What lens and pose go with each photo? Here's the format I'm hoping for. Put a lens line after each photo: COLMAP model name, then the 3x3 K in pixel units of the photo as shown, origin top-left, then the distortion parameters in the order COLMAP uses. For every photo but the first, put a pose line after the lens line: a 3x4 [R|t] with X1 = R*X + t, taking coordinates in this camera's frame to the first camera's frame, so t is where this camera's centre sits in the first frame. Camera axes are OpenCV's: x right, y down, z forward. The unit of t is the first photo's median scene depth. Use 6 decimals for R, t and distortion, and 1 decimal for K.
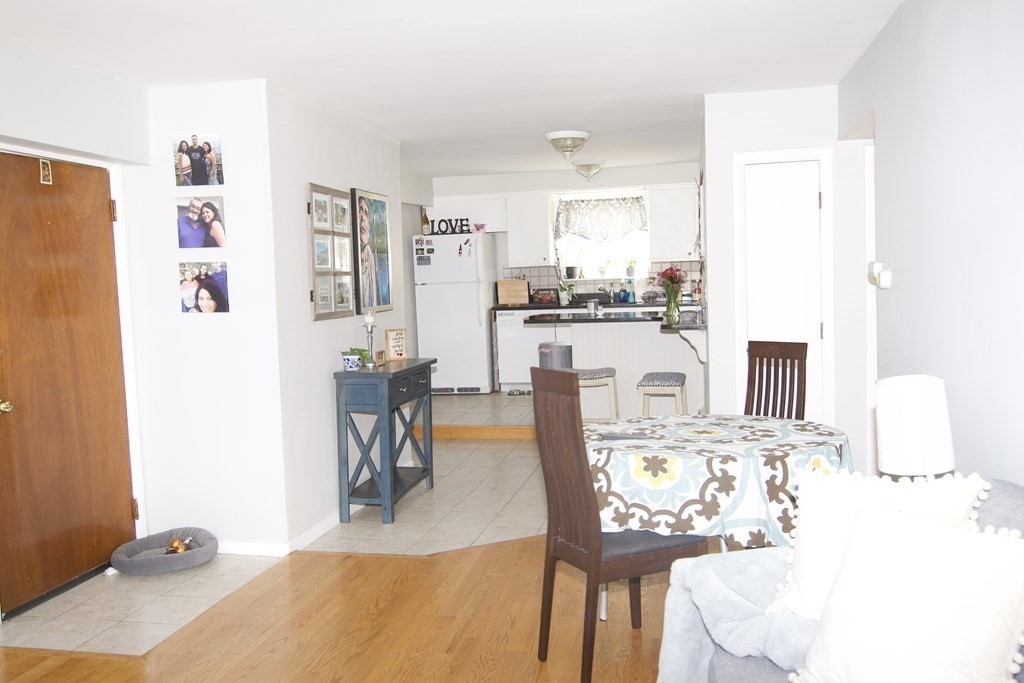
lens RADIAL K [[870.7, 0, 507.1], [0, 870.7, 344.1], [0, 0, 1]] dist [0.003741, -0.023504]
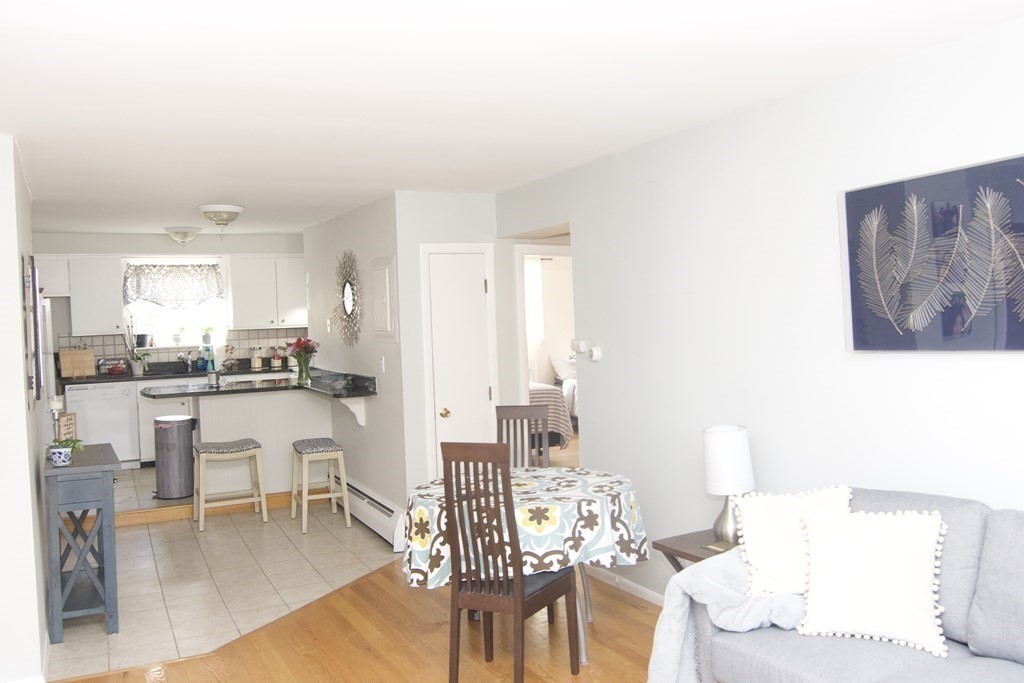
lens RADIAL K [[870.7, 0, 508.3], [0, 870.7, 341.4], [0, 0, 1]] dist [0.003741, -0.023504]
pose [[0.789466, -0.013207, 0.613652, -0.339640], [0.054023, 0.997384, -0.048035, -0.026075], [-0.611412, 0.071074, 0.788114, 0.025798]]
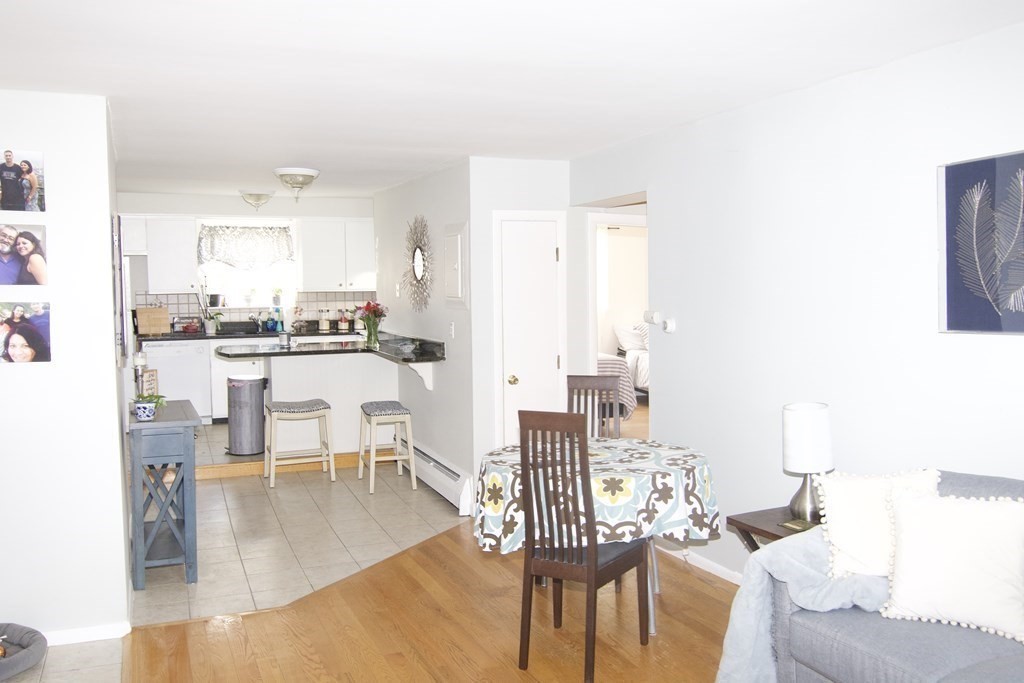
lens RADIAL K [[870.7, 0, 507.8], [0, 870.7, 342.4], [0, 0, 1]] dist [0.003741, -0.023504]
pose [[0.827798, -0.013760, 0.560858, -0.352981], [0.024912, 0.999615, -0.012244, -0.027889], [-0.560473, 0.024108, 0.827822, 0.037656]]
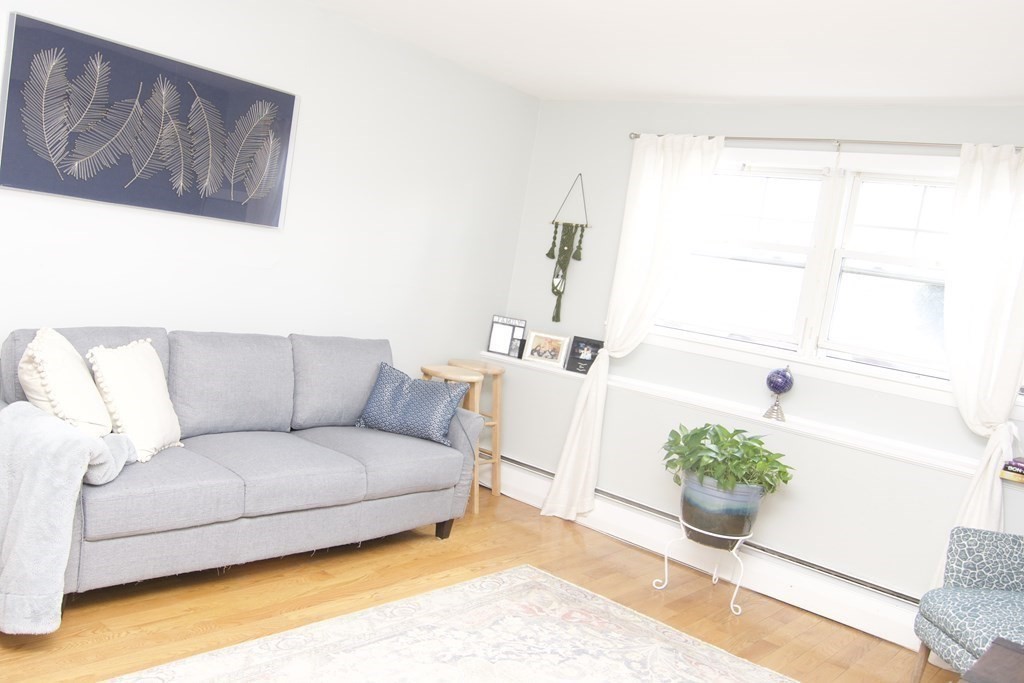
lens RADIAL K [[870.7, 0, 505.6], [0, 870.7, 339.2], [0, 0, 1]] dist [0.003741, -0.023504]
pose [[-0.871133, -0.147444, 0.468388, -0.345924], [-0.101274, 0.987296, 0.122437, -0.040195], [-0.480490, 0.059223, -0.874998, 0.718816]]
